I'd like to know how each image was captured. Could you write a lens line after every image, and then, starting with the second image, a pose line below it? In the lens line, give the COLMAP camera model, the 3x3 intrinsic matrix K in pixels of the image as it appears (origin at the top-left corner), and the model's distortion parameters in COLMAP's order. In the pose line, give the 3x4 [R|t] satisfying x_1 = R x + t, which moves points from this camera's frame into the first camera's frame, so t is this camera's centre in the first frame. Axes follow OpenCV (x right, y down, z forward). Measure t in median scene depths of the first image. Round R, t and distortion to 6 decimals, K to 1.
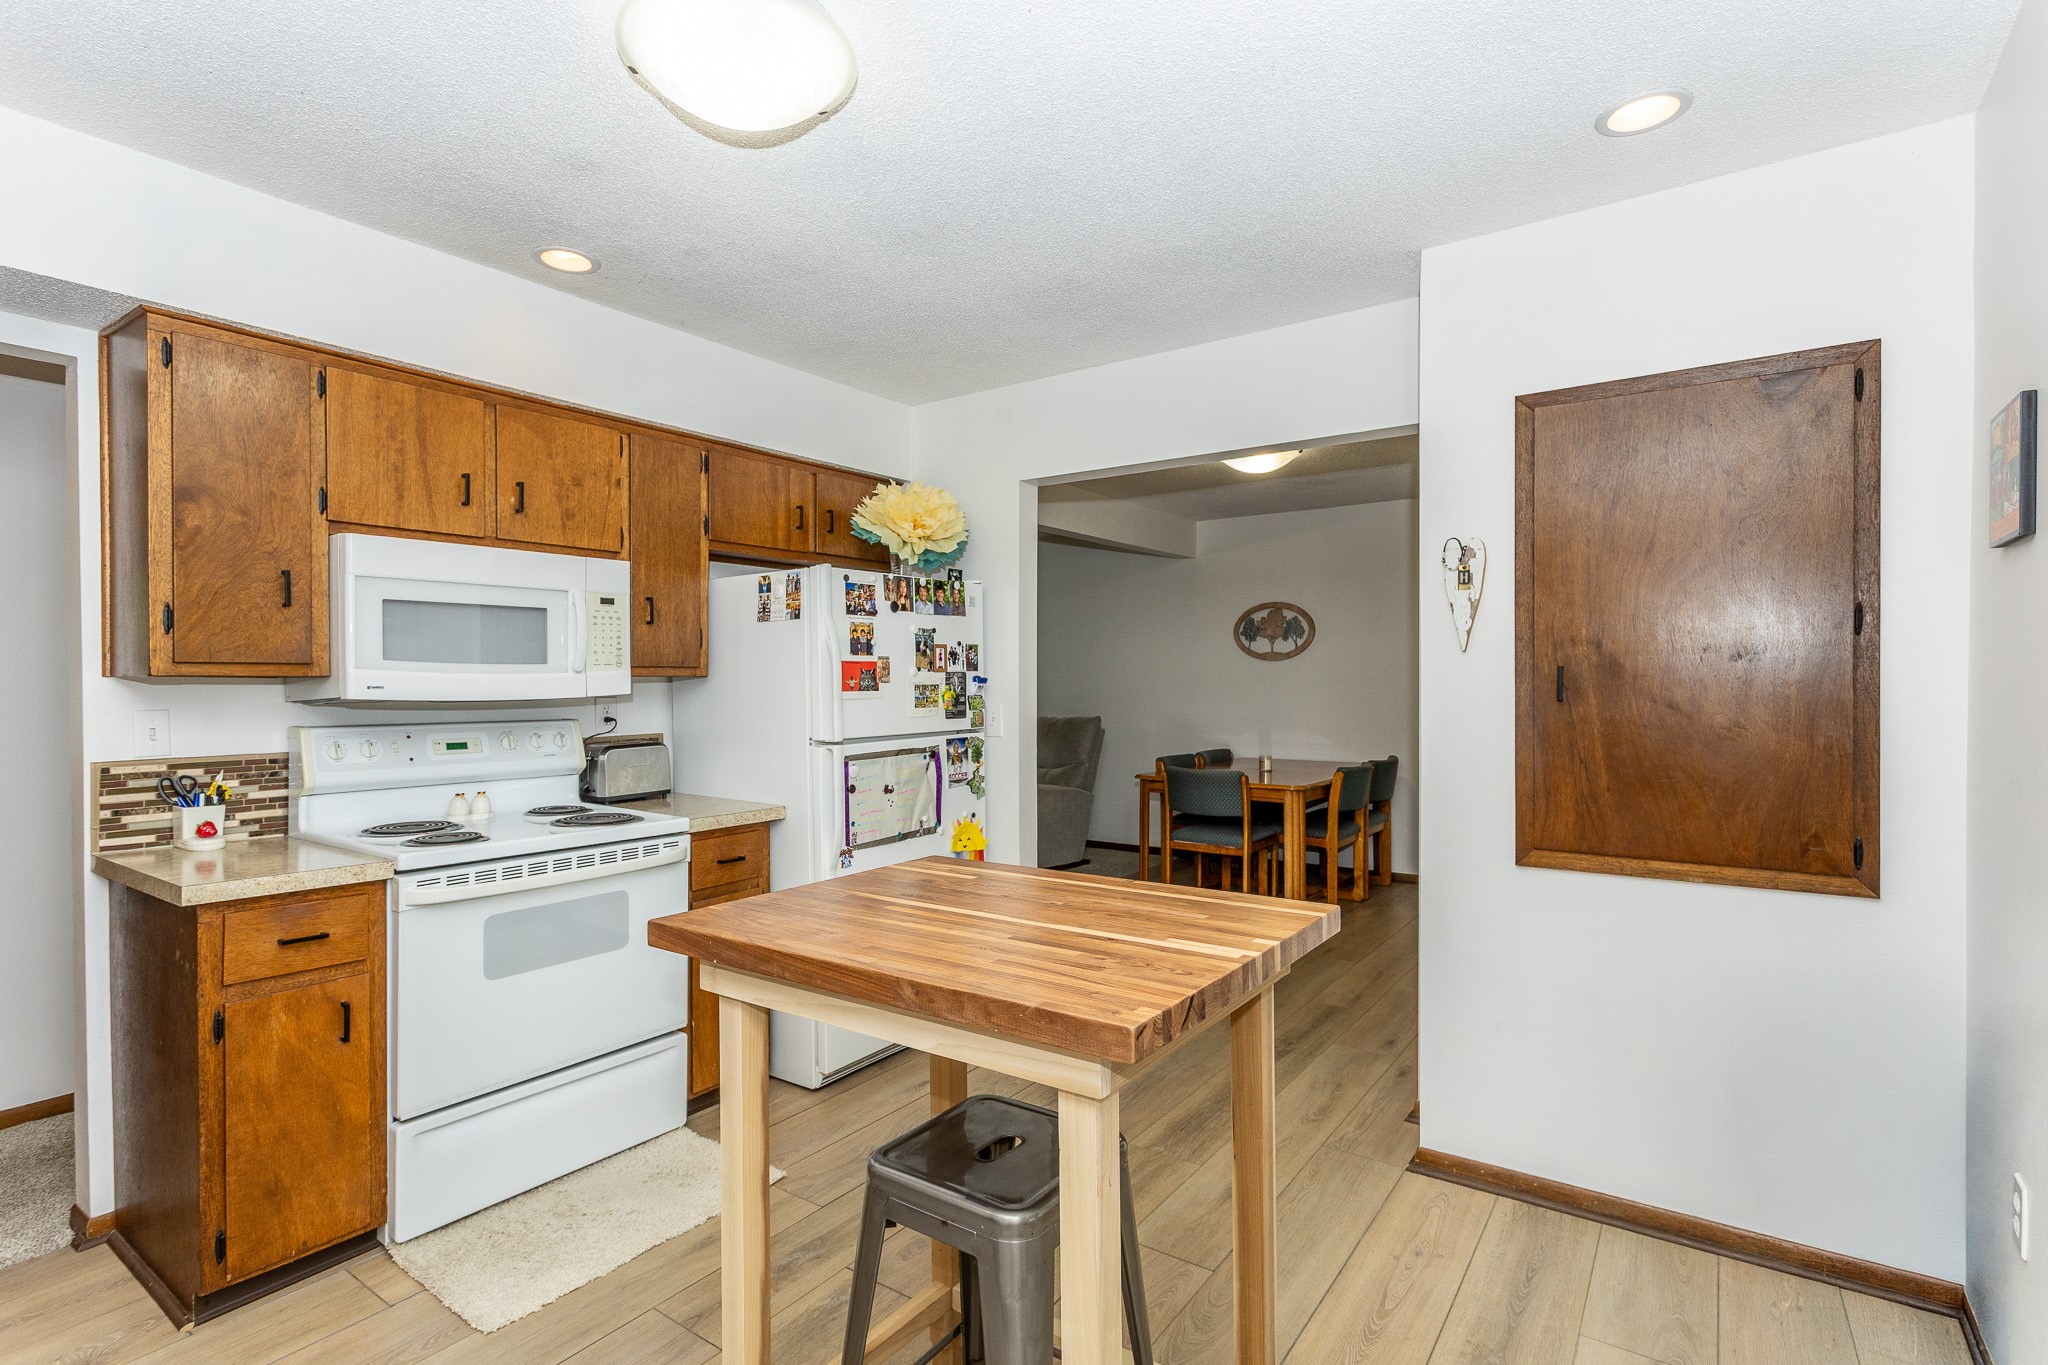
lens RADIAL K [[984.8, 0, 1017.9], [0, 984.8, 678.8], [0, 0, 1]] dist [-0.002652, 0.000140]
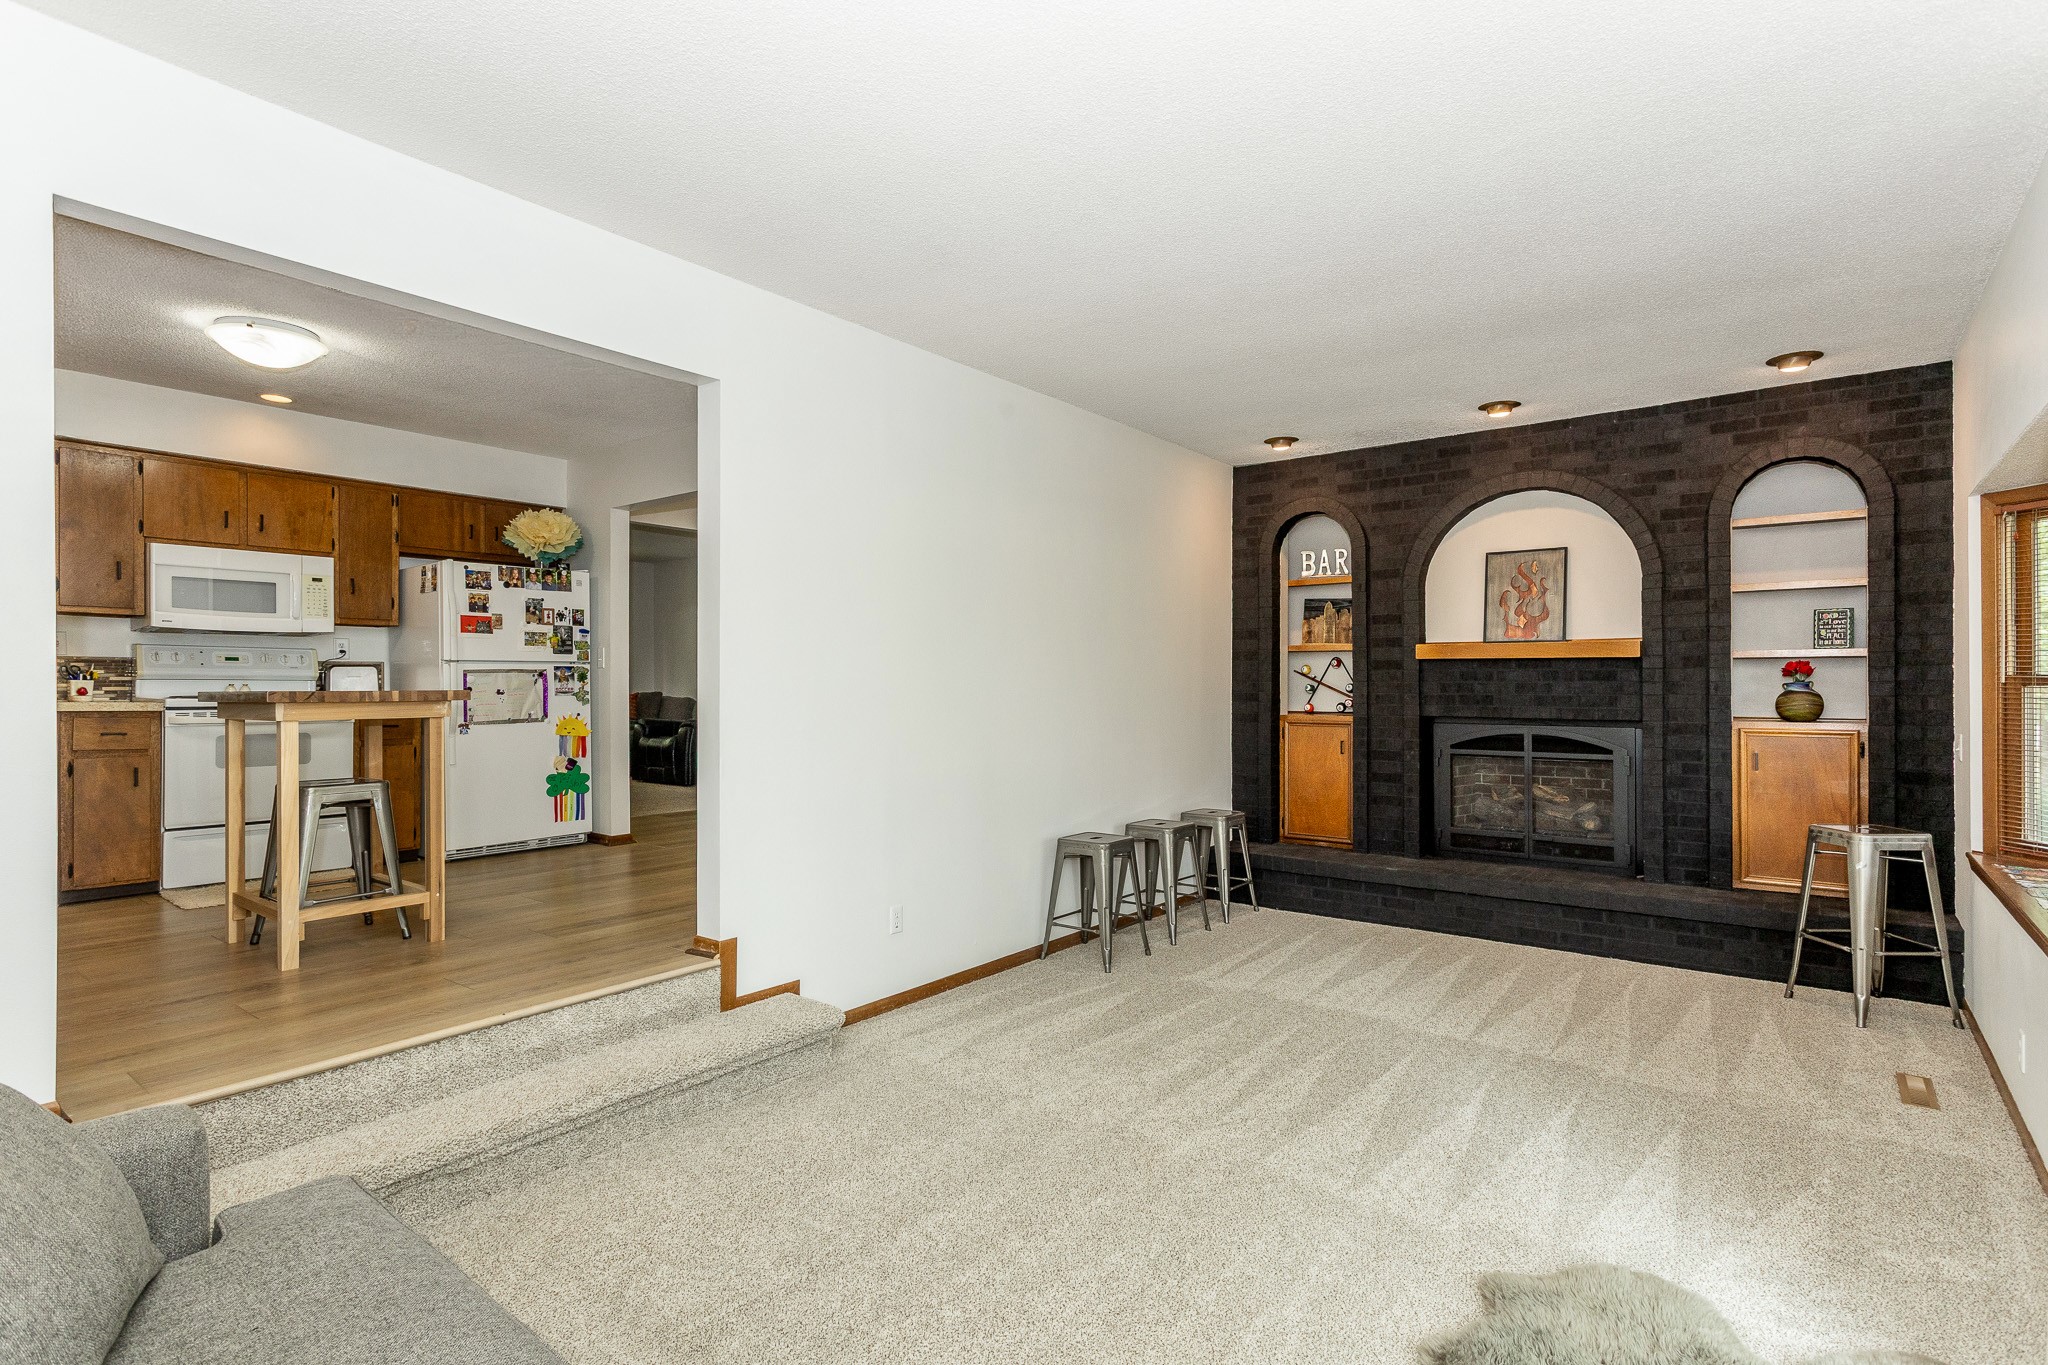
lens RADIAL K [[984.8, 0, 1021.6], [0, 984.8, 681.2], [0, 0, 1]] dist [-0.002652, 0.000140]
pose [[0.999075, 0.002635, -0.042931, 0.863028], [-0.002750, 0.999993, -0.002614, 0.098144], [0.042924, 0.002730, 0.999075, -0.675163]]
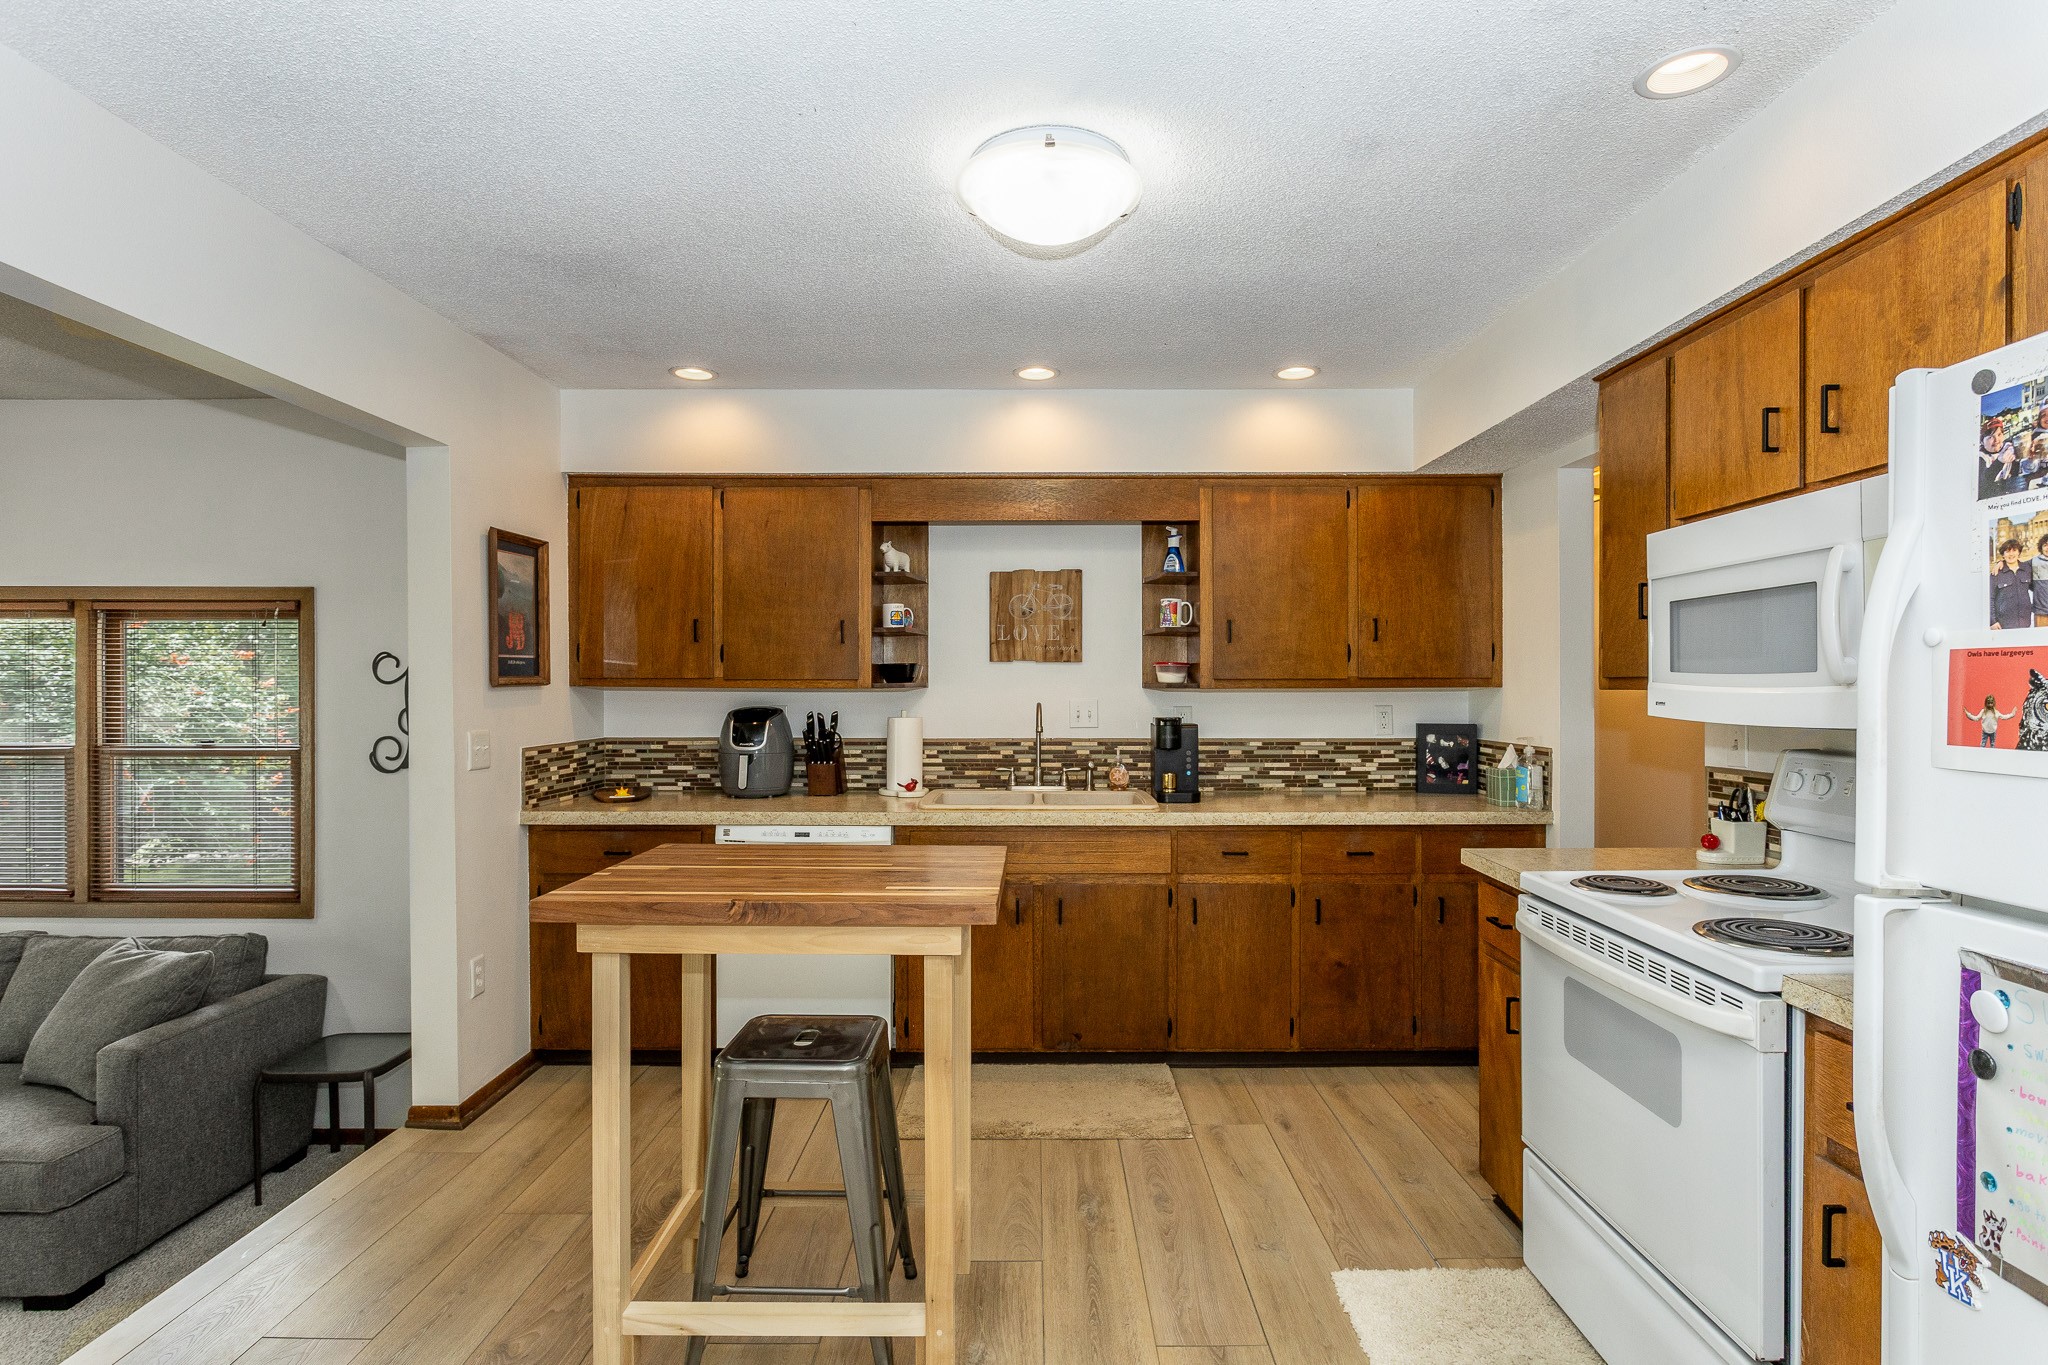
lens RADIAL K [[1020.9, 0, 1038.2], [0, 1020.9, 684.9], [0, 0, 1]] dist [-0.009427, 0.000601]
pose [[-0.809436, 0.004818, -0.587188, 0.251438], [0.005029, 0.999987, 0.001273, -0.008504], [0.587186, -0.001922, -0.809450, 1.067706]]
